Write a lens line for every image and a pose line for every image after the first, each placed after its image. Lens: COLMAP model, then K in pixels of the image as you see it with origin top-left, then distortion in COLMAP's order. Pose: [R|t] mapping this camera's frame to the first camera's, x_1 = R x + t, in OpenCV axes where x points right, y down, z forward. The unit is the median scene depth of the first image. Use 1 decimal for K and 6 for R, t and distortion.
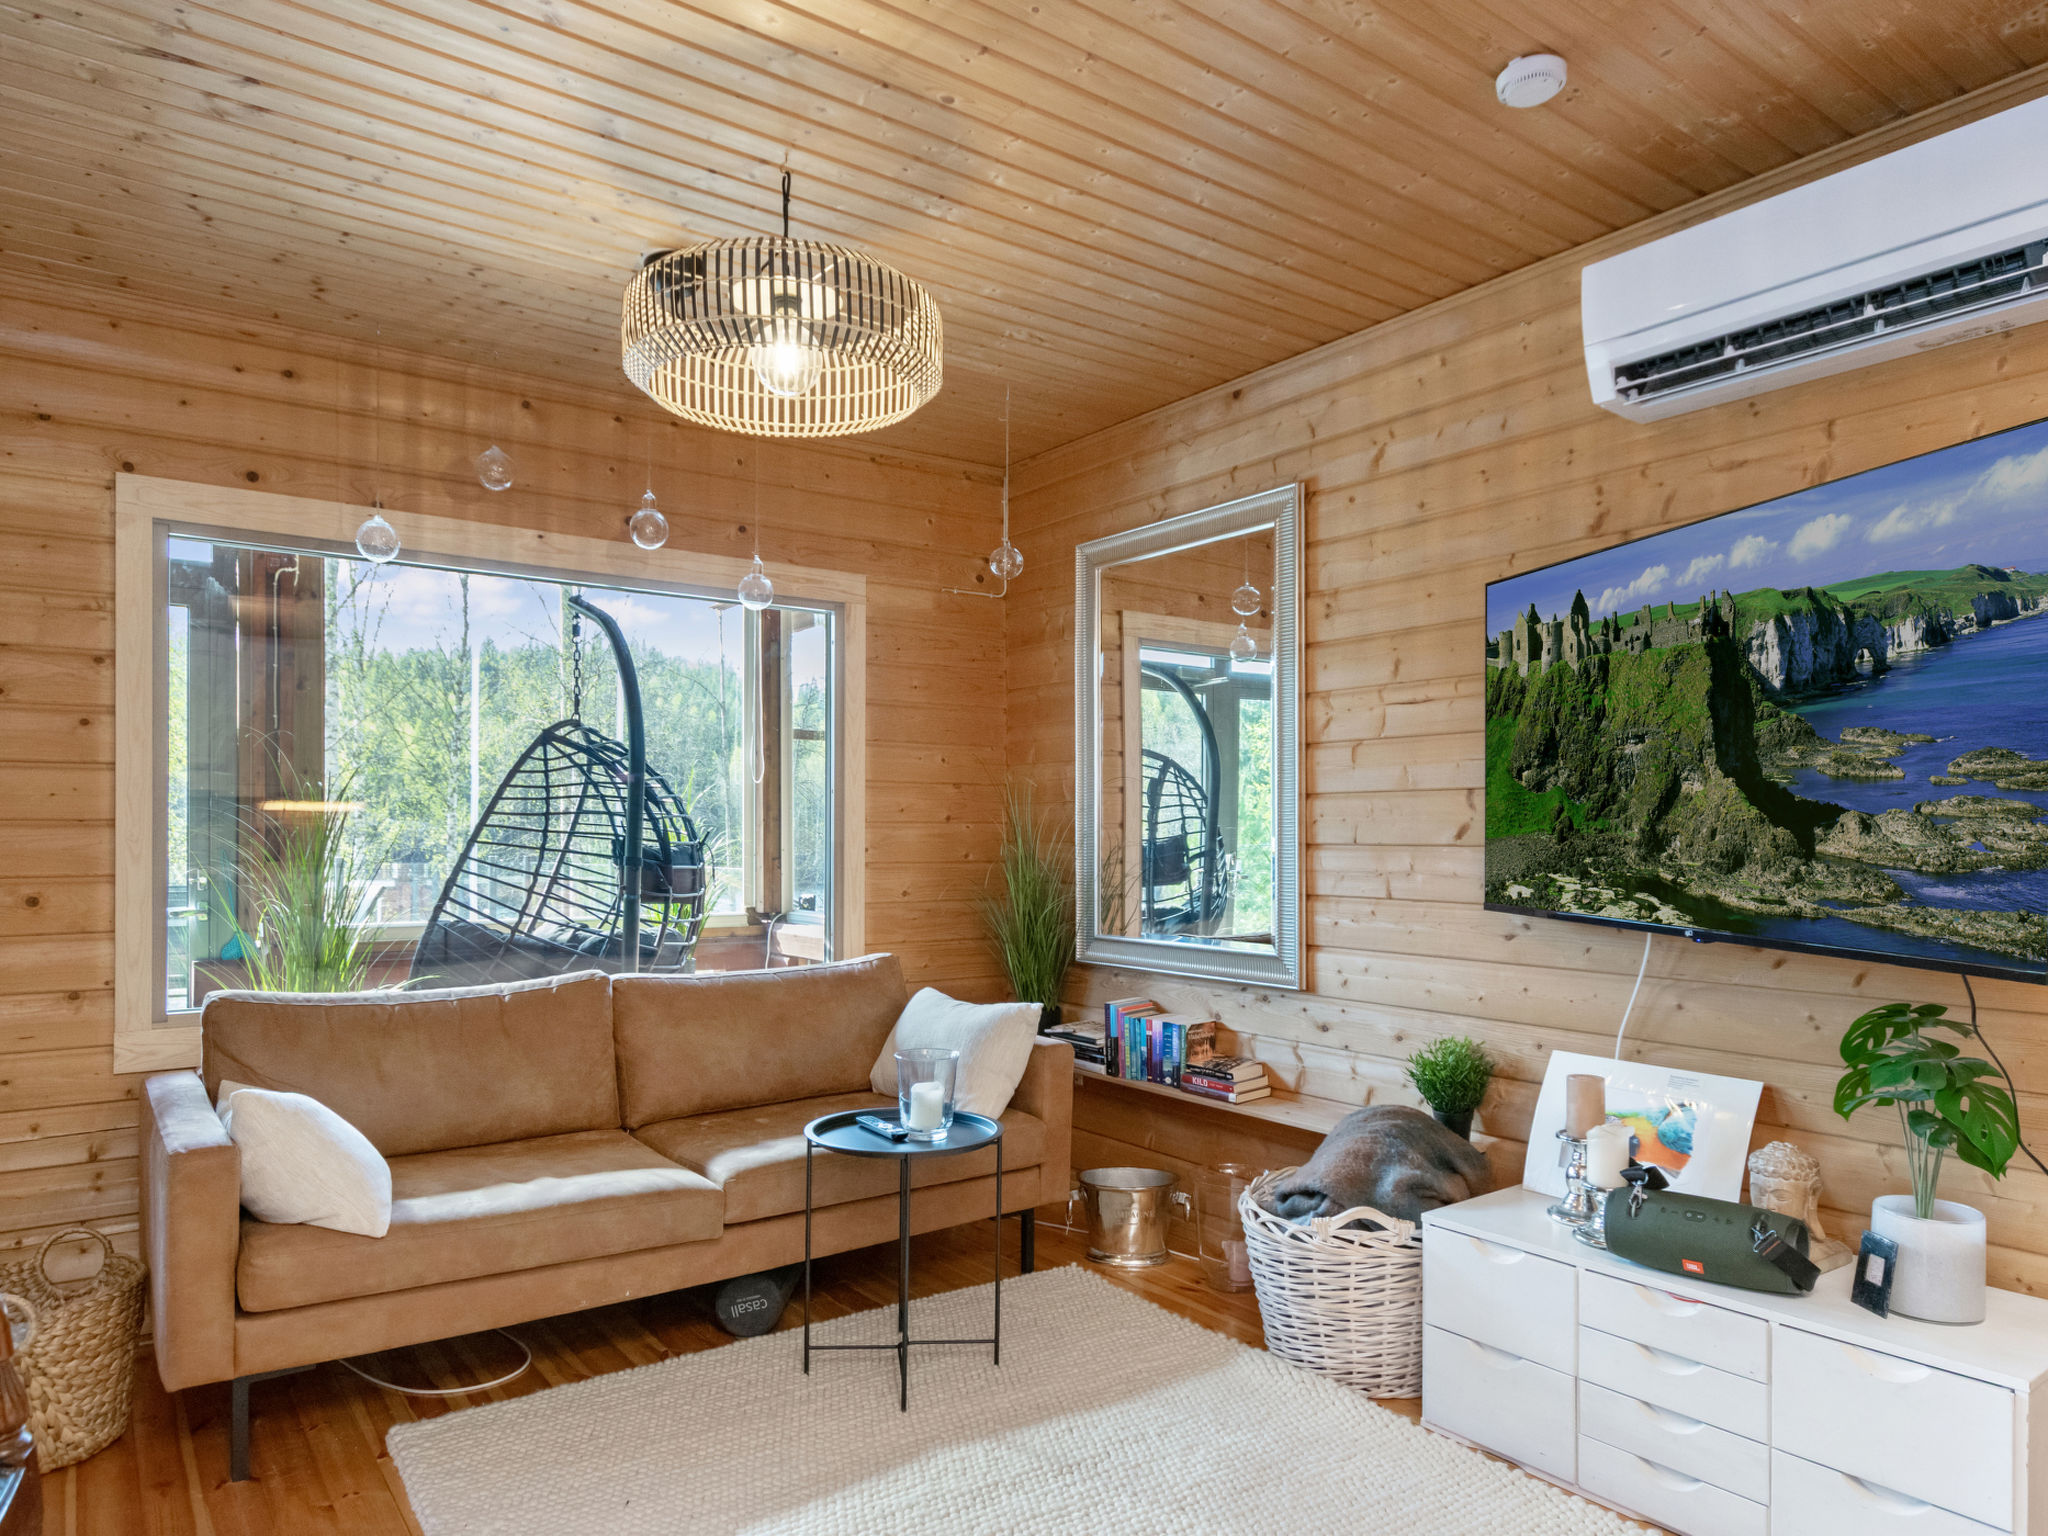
lens RADIAL K [[1295.9, 0, 1027.0], [0, 1295.9, 812.3], [0, 0, 1]] dist [-0.001512, -0.003560]
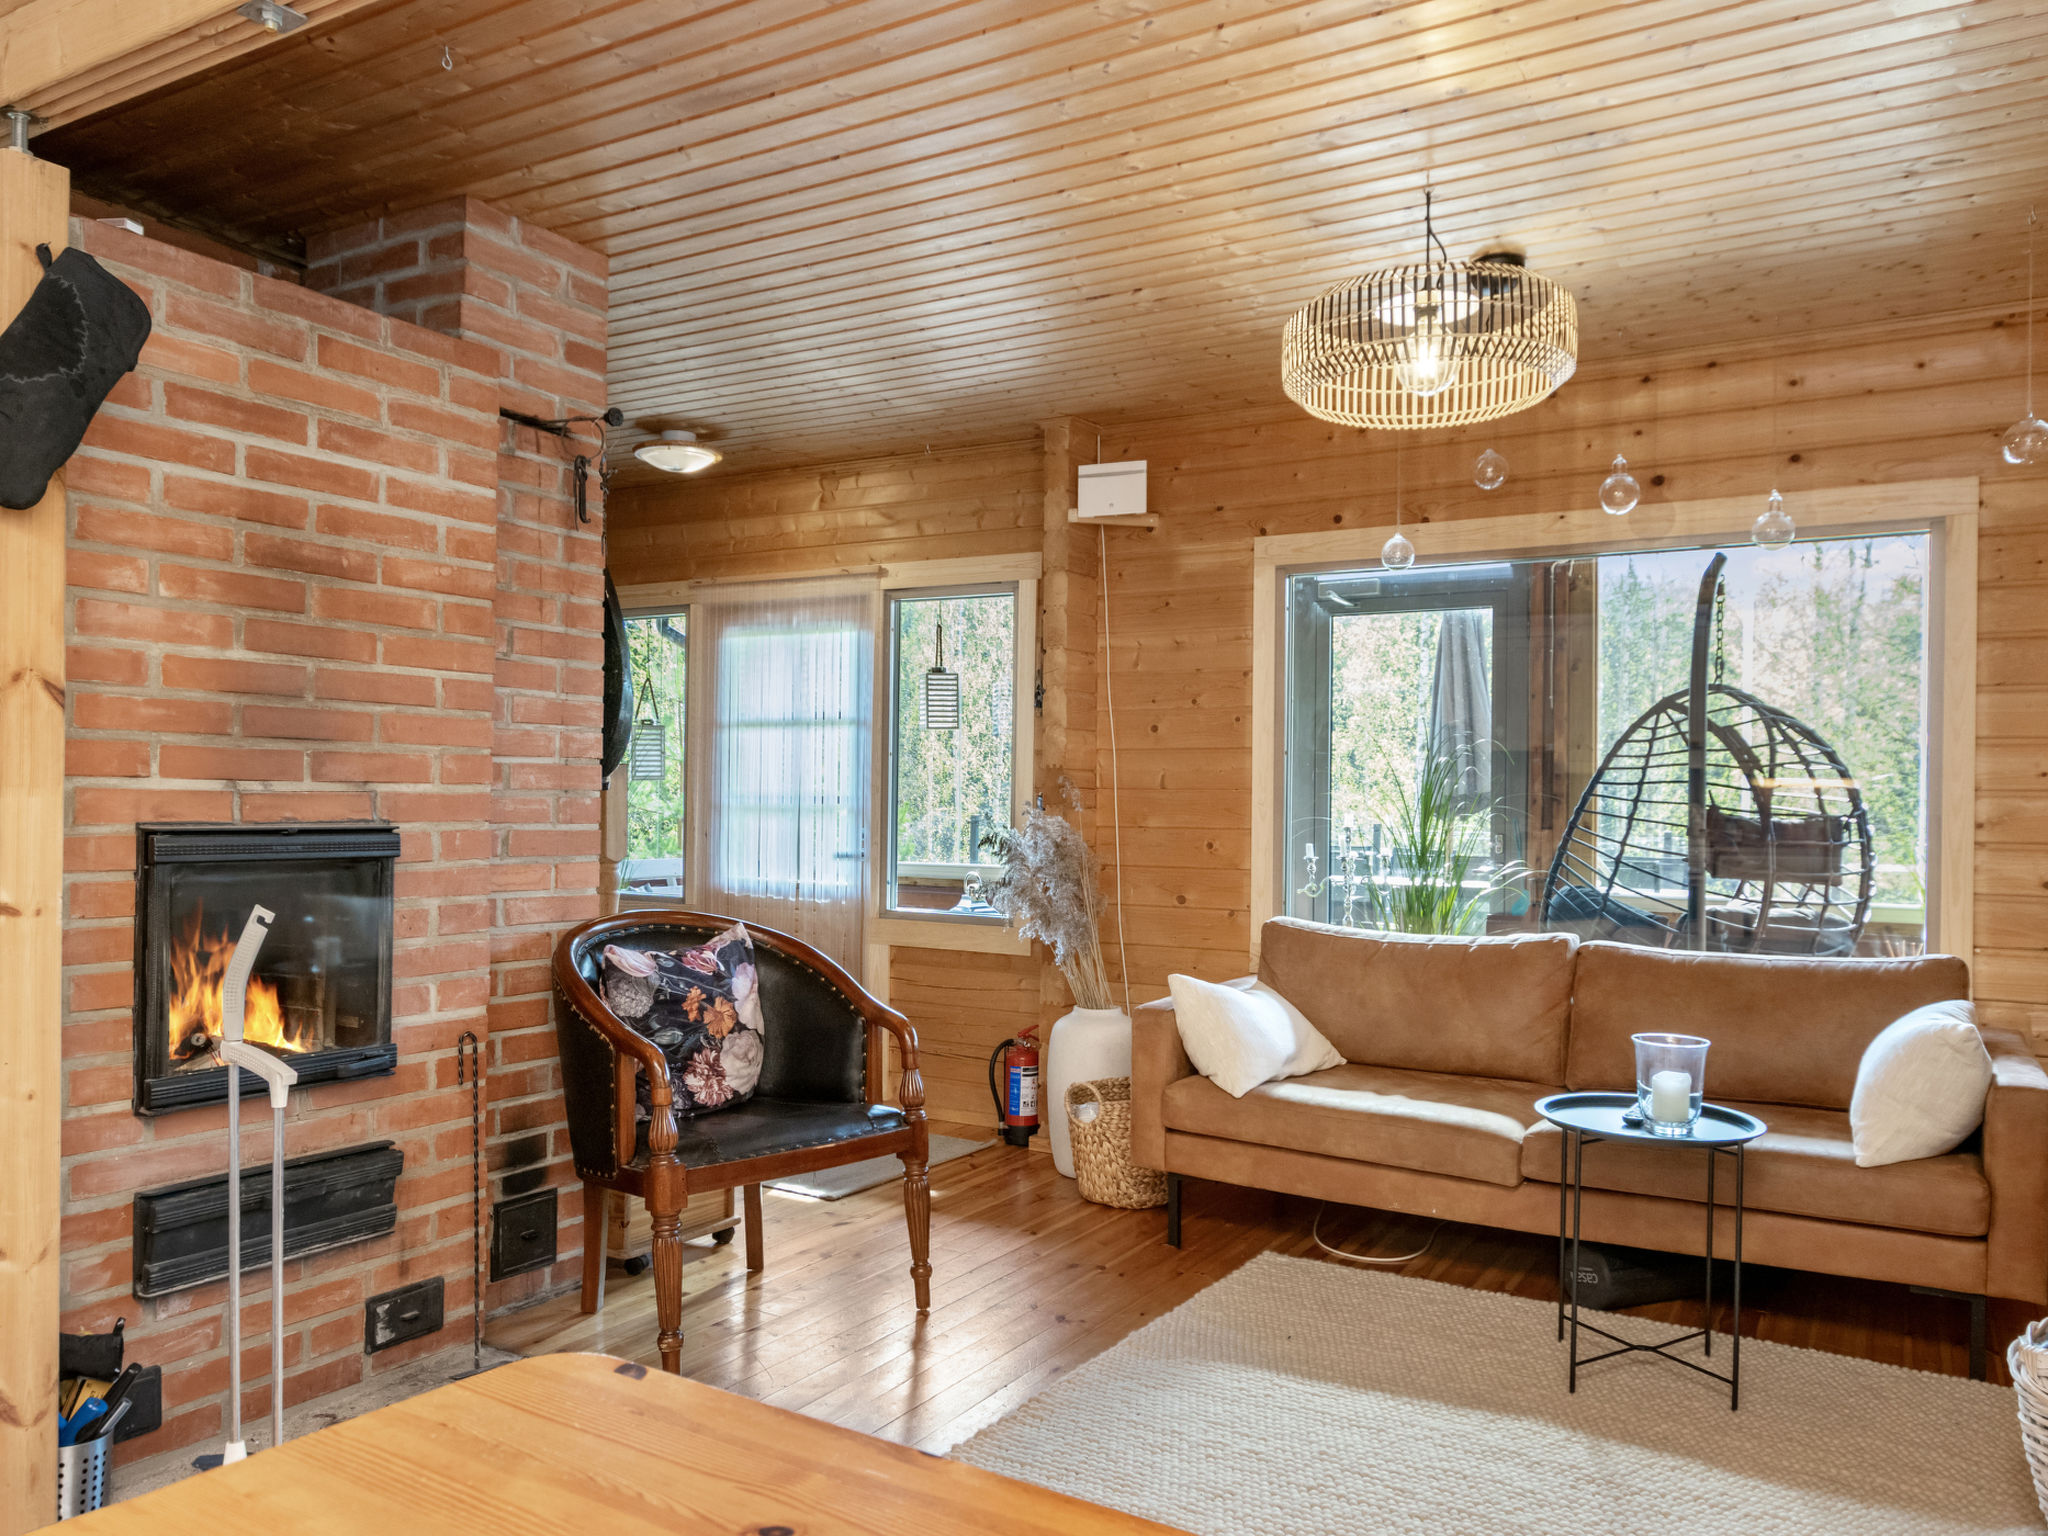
lens RADIAL K [[1510.7, 0, 1024.0], [0, 1510.7, 768.0], [0, 0, 1]] dist [0.006177, 0.001683]
pose [[0.375436, -0.018336, -0.926667, 0.745138], [0.003222, 0.999824, -0.018478, 0.013388], [0.926843, 0.003952, 0.375429, 0.177501]]
